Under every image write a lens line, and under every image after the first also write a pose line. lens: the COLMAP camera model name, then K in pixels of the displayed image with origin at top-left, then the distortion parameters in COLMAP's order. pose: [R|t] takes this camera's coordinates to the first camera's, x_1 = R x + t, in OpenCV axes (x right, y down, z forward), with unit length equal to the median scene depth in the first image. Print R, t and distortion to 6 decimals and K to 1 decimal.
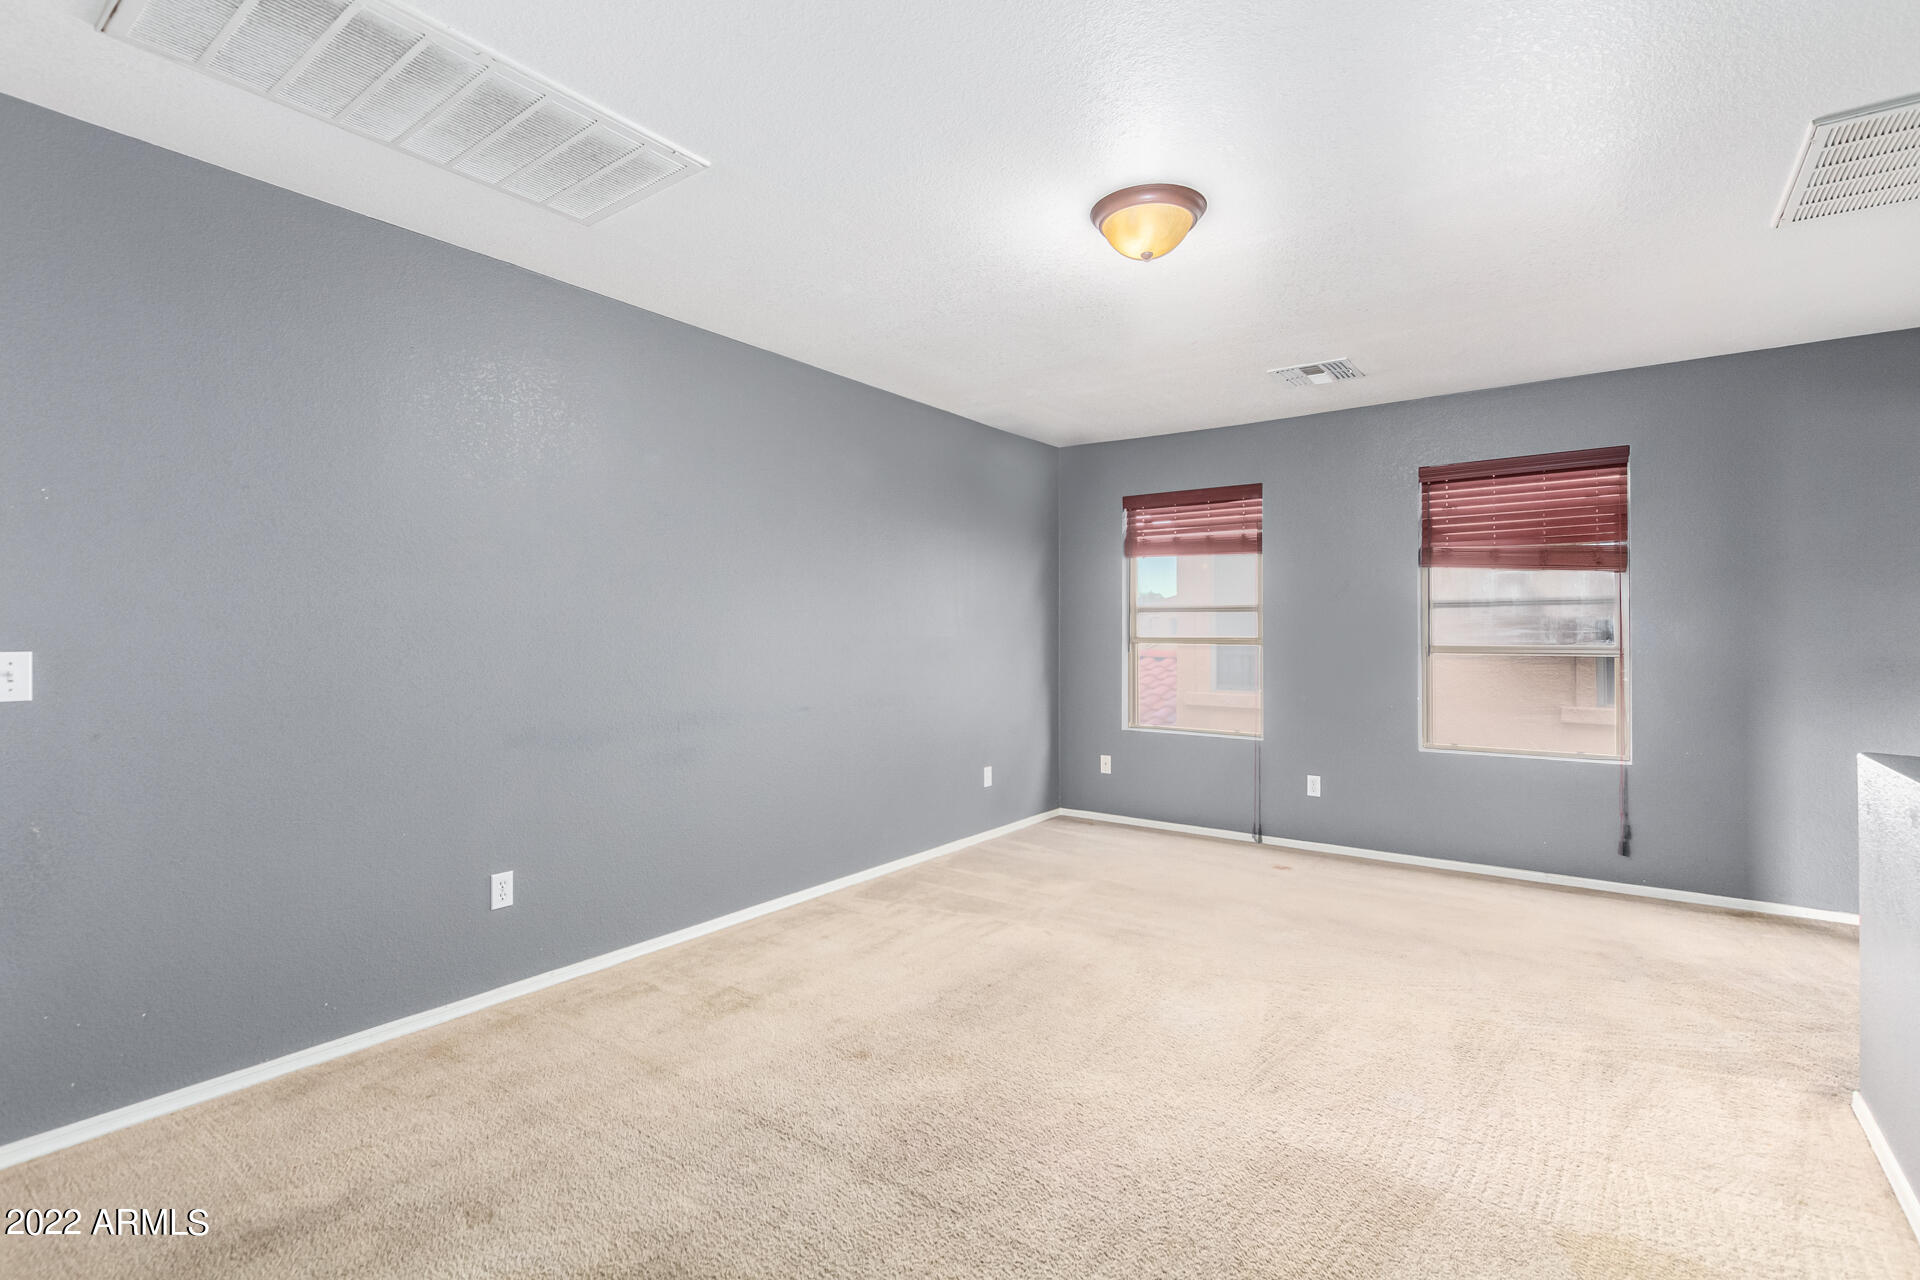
lens RADIAL K [[897.0, 0, 970.3], [0, 897.0, 629.7], [0, 0, 1]] dist [0.003171, 0.000827]
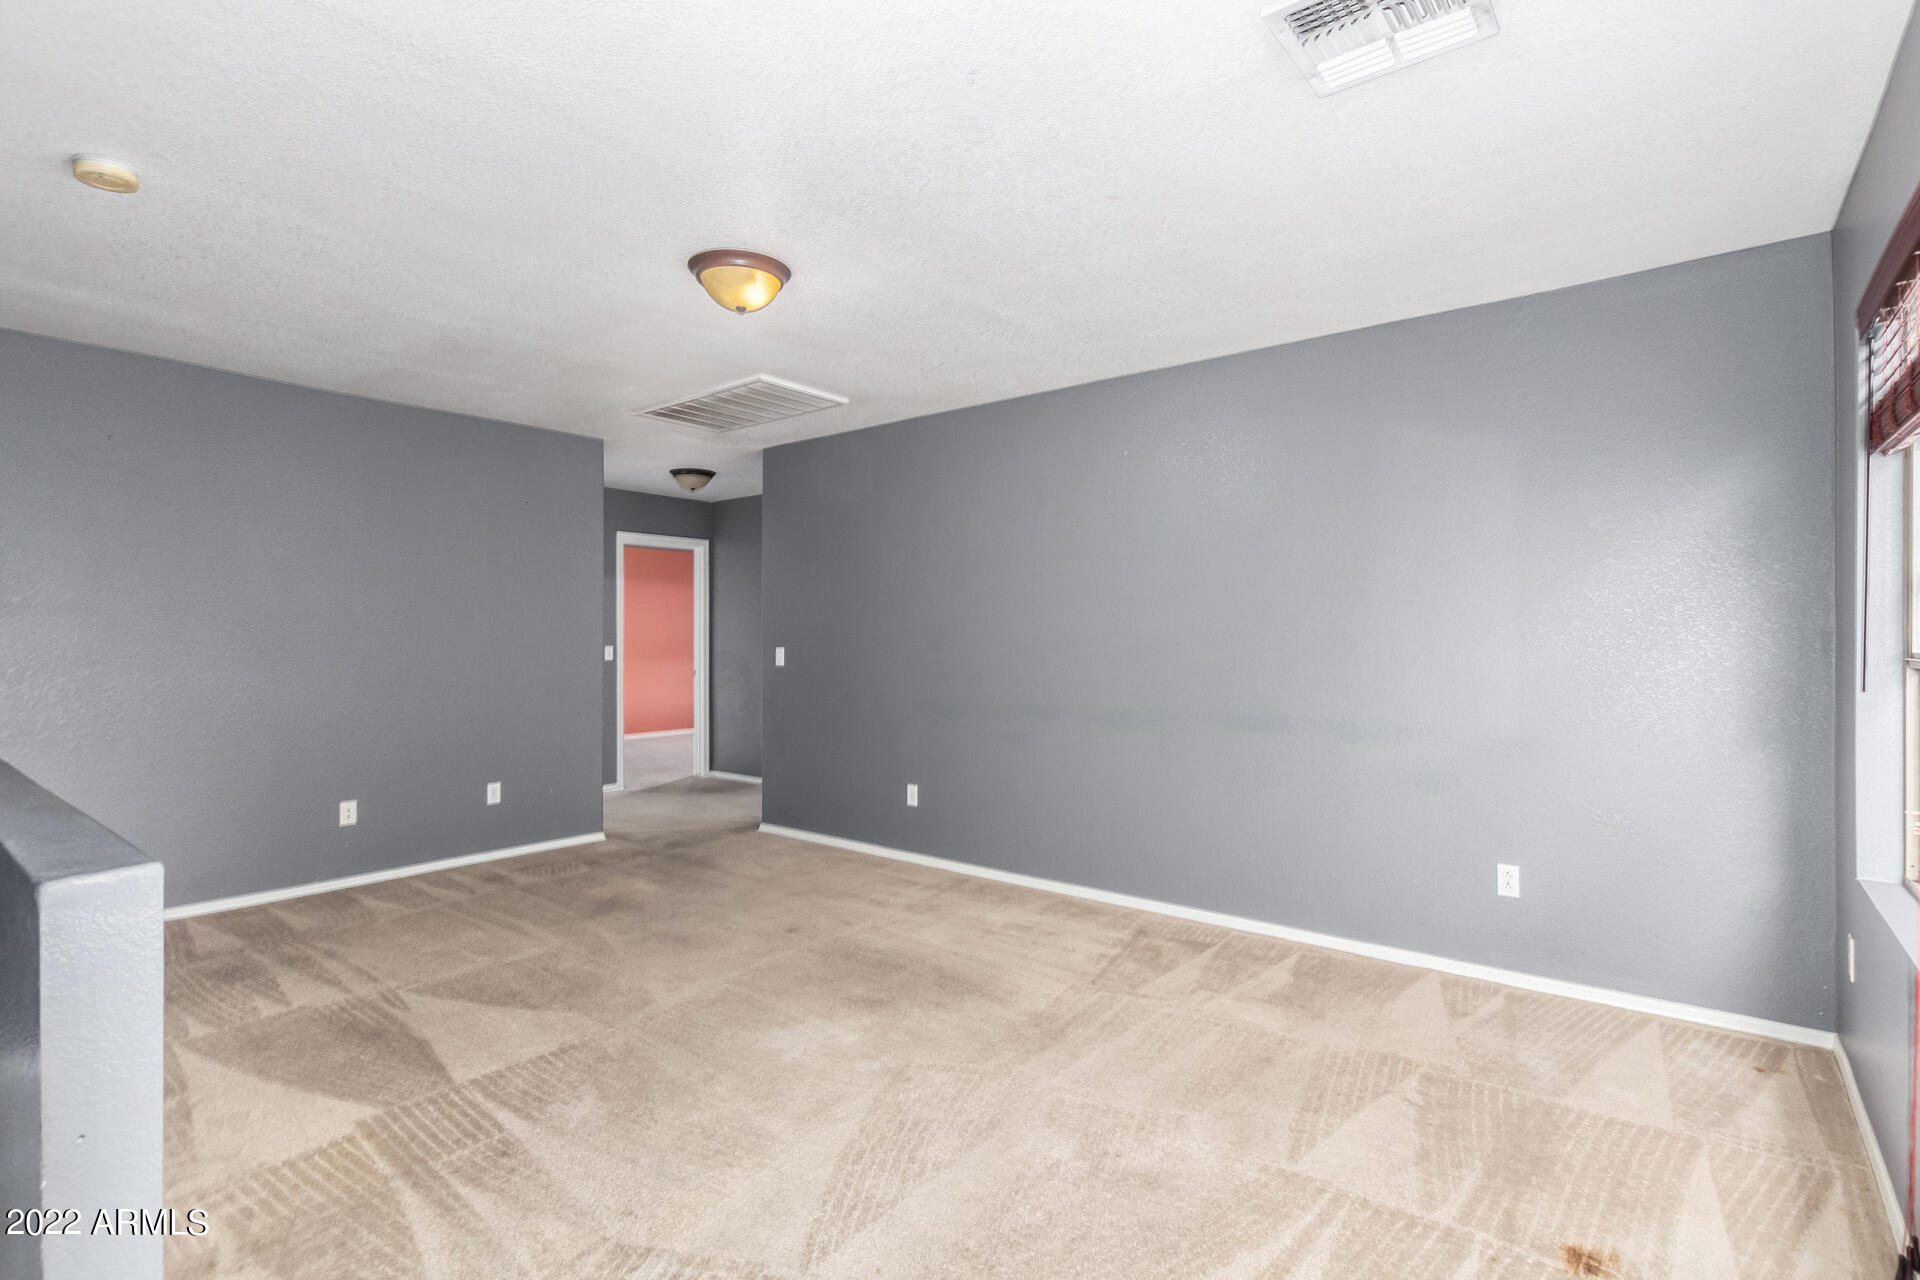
lens RADIAL K [[897.0, 0, 959.9], [0, 897.0, 639.1], [0, 0, 1]] dist [0.003171, 0.000827]
pose [[-0.046631, 0.005681, -0.998896, 1.087213], [-0.002466, 0.999980, 0.005802, -0.017868], [0.998909, 0.002734, -0.046616, 1.074408]]
